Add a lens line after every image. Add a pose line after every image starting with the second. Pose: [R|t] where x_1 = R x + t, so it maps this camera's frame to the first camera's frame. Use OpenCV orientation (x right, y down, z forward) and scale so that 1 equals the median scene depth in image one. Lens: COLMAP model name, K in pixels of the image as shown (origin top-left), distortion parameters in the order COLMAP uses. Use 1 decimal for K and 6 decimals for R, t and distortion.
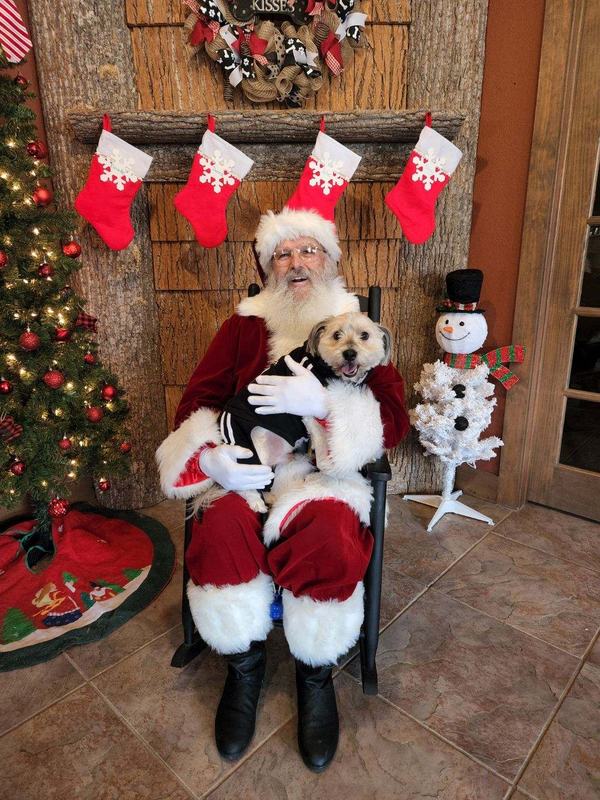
lens RADIAL K [[539.9, 0, 299.9], [0, 539.9, 426.4], [0, 0, 1]] dist [0.069542, -0.051549]
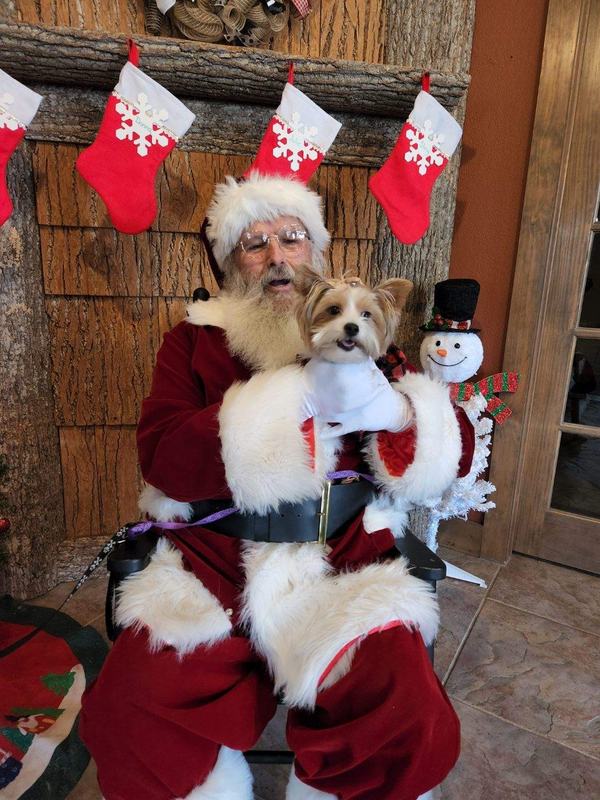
lens RADIAL K [[539.9, 0, 299.9], [0, 539.9, 426.4], [0, 0, 1]] dist [0.069542, -0.051549]
pose [[0.980531, -0.021329, 0.195201, -0.090080], [0.028525, 0.999010, -0.034126, -0.049070], [-0.194280, 0.039030, 0.980169, 0.264768]]
